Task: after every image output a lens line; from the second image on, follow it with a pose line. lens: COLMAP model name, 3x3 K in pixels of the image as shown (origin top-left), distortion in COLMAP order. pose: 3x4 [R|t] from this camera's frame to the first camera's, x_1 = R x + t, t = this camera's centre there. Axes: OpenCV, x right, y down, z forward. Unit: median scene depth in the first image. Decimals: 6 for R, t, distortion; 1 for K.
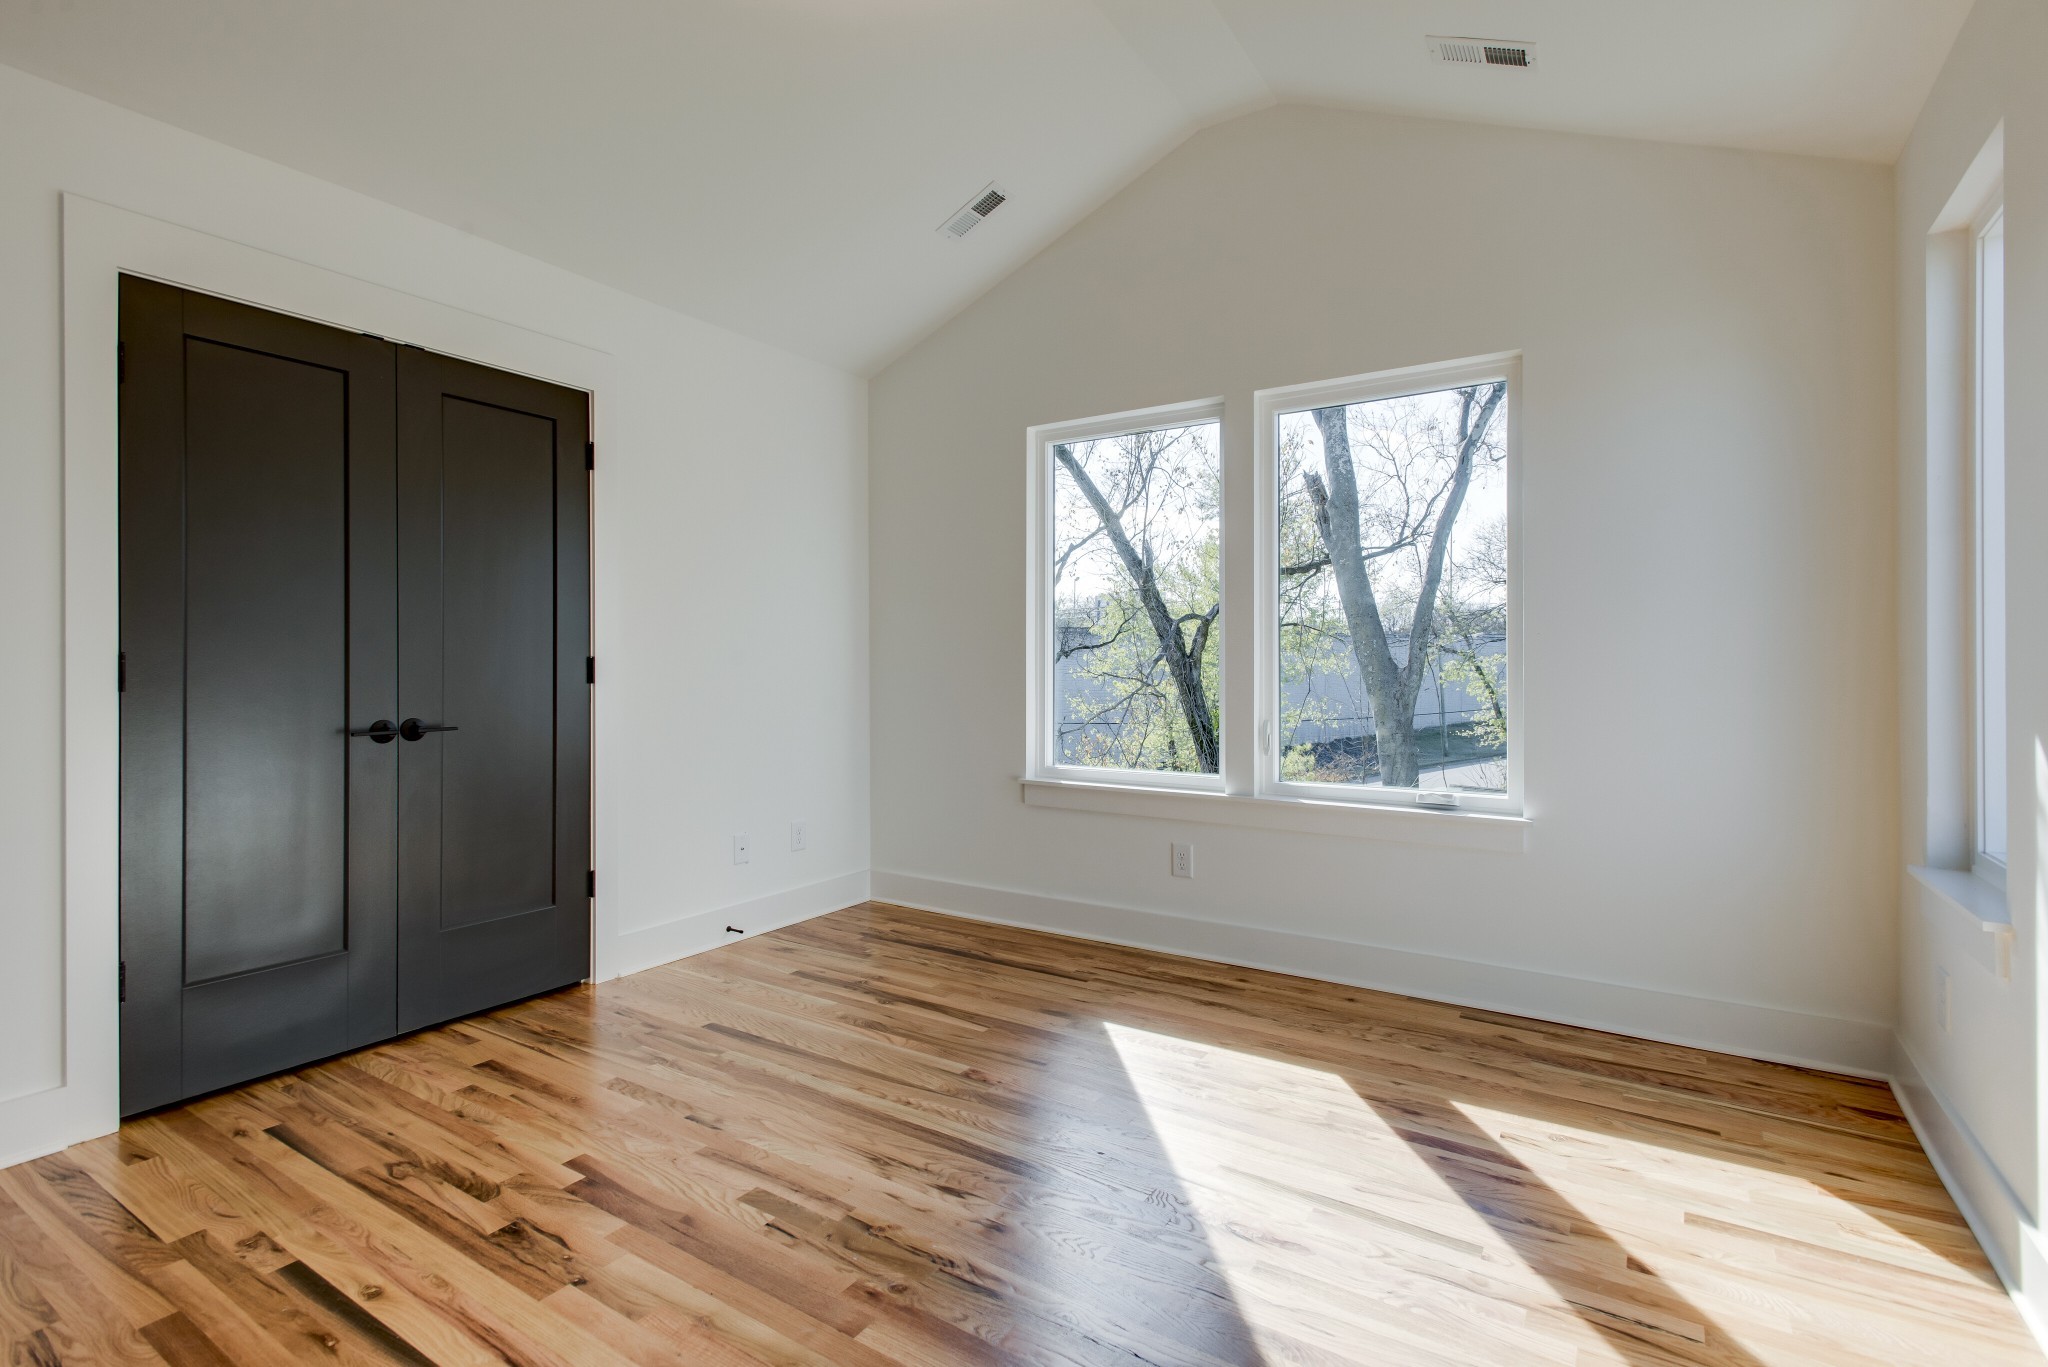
lens RADIAL K [[972.1, 0, 1024.0], [0, 972.1, 683.5], [0, 0, 1]] dist [0.012472, -0.000514]
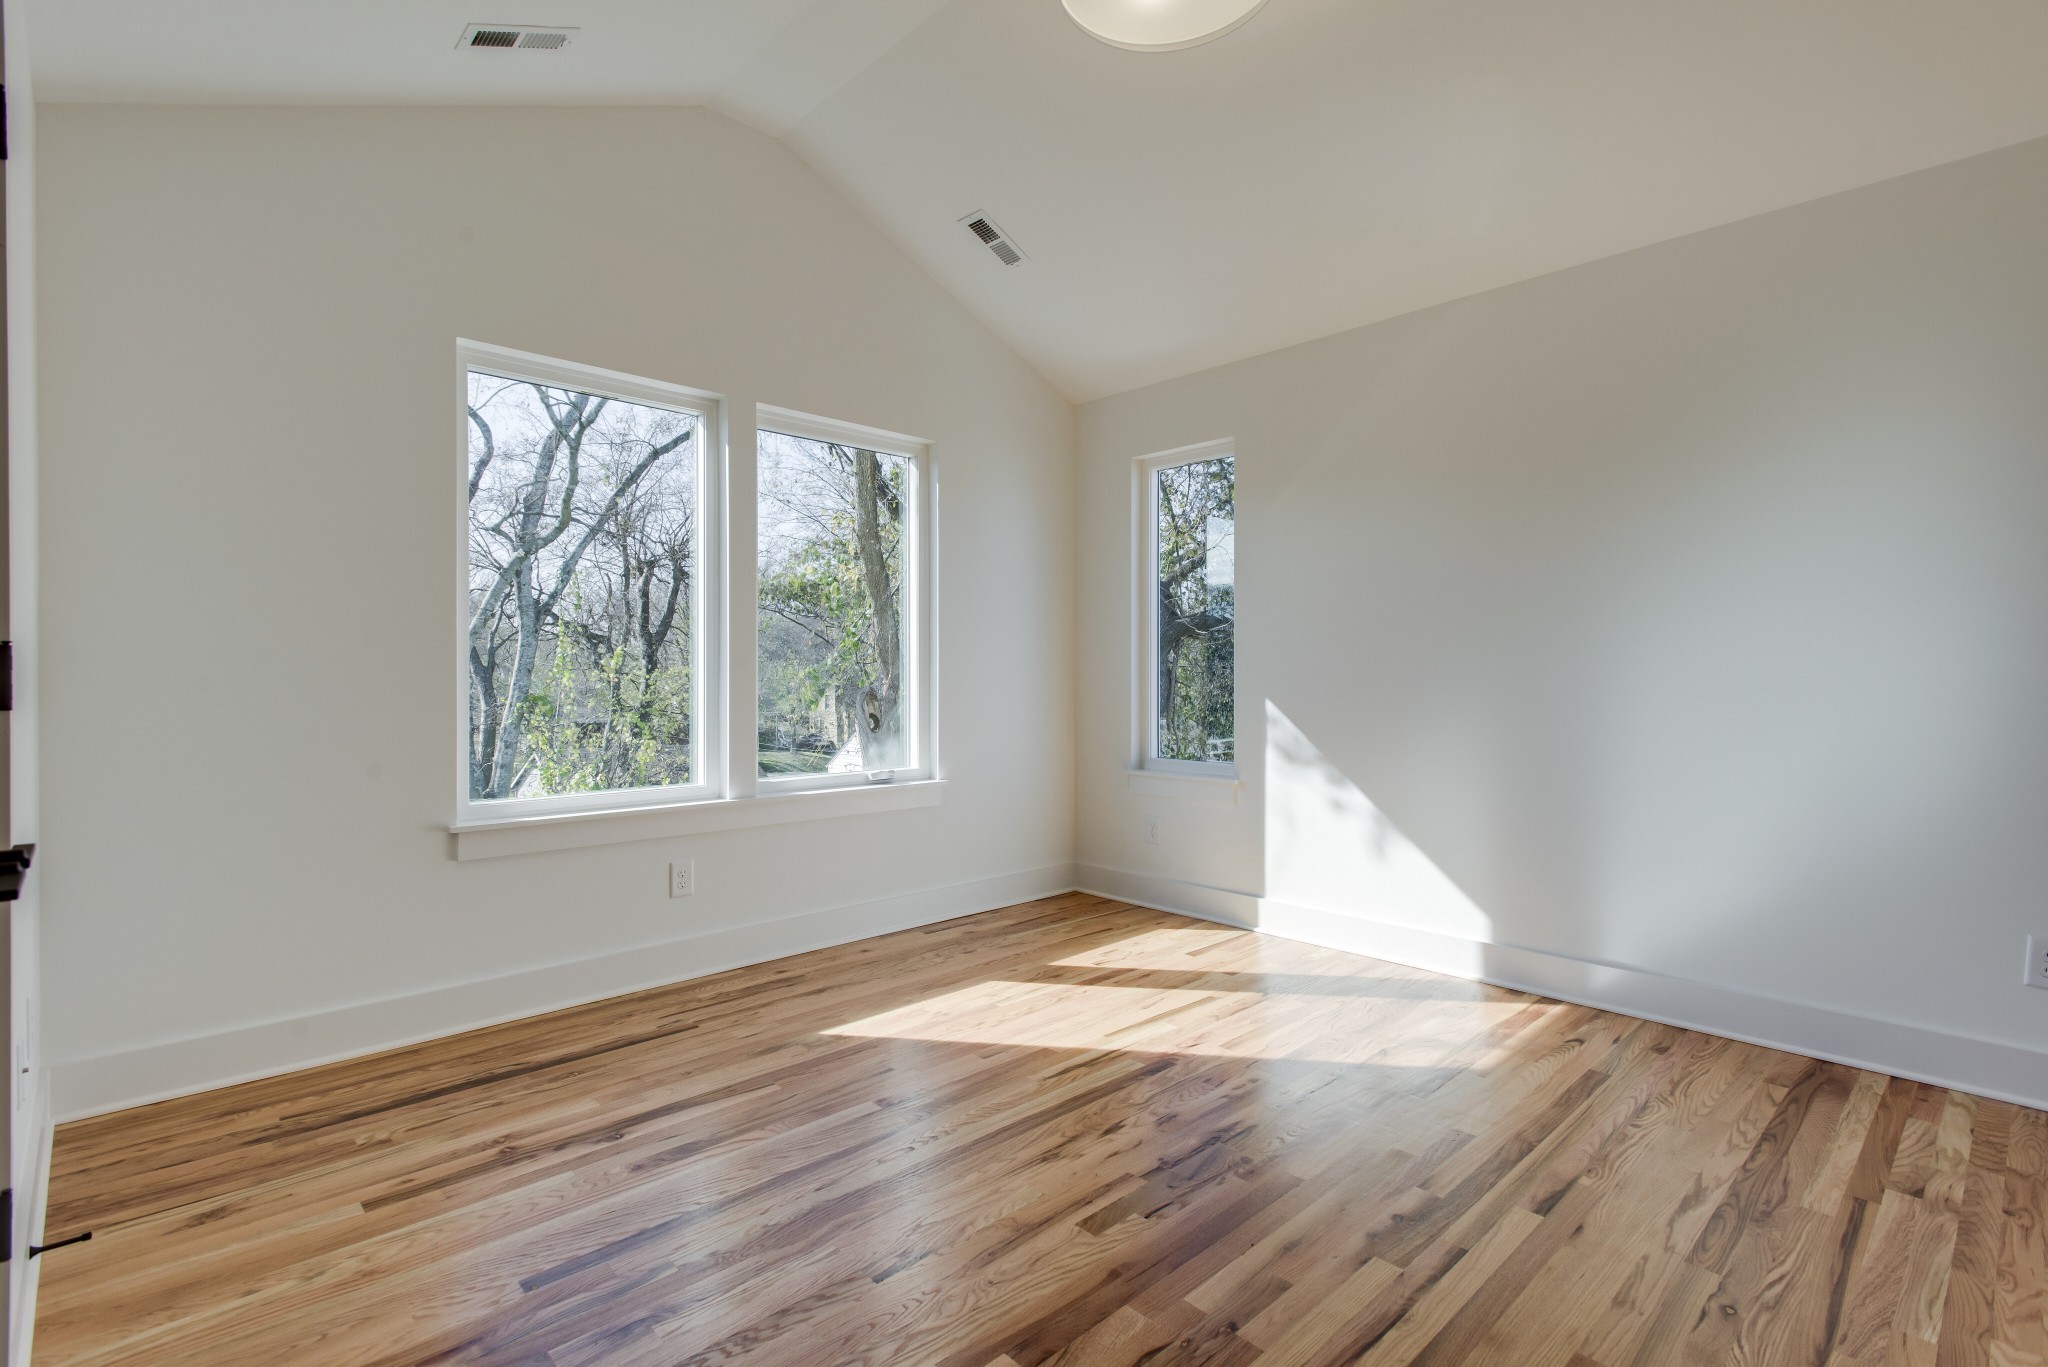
lens RADIAL K [[972.1, 0, 1024.0], [0, 972.1, 683.5], [0, 0, 1]] dist [0.012472, -0.000514]
pose [[0.226601, -0.013435, 0.973895, -0.771730], [0.018767, 0.999779, 0.009426, -0.009301], [-0.973807, 0.016141, 0.226803, 0.534823]]
